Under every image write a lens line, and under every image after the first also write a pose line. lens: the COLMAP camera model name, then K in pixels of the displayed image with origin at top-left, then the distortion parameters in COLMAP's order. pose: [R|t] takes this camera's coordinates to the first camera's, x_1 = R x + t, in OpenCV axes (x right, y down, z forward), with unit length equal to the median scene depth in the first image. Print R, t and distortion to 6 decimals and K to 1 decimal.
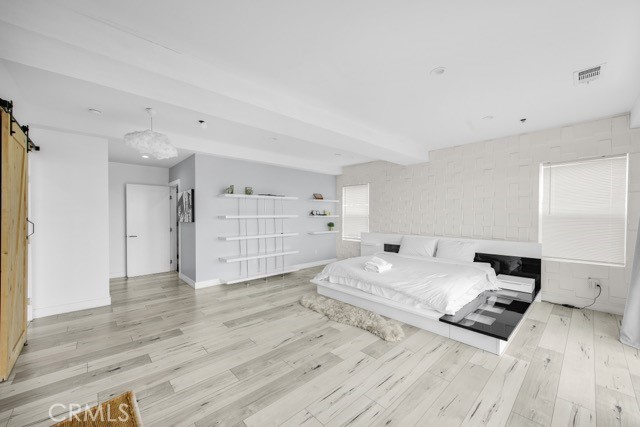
lens RADIAL K [[251.1, 0, 321.7], [0, 251.1, 216.9], [0, 0, 1]] dist [-0.000757, -0.000220]
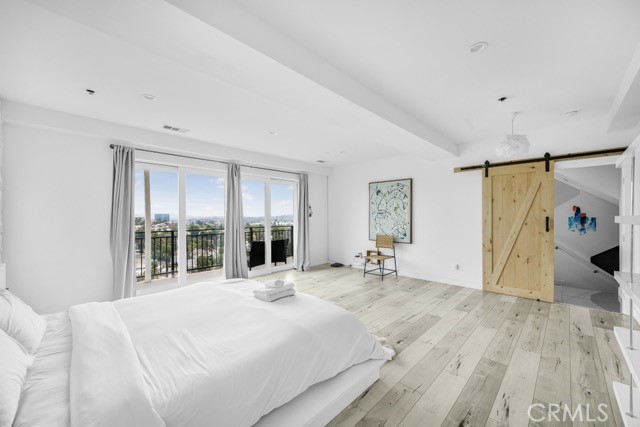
lens RADIAL K [[251.1, 0, 321.7], [0, 251.1, 216.9], [0, 0, 1]] dist [-0.000757, -0.000220]
pose [[-0.998918, 0.002788, -0.046429, 0.157390], [0.002181, 0.999912, 0.013107, -0.014539], [0.046461, 0.012991, -0.998836, 2.043565]]
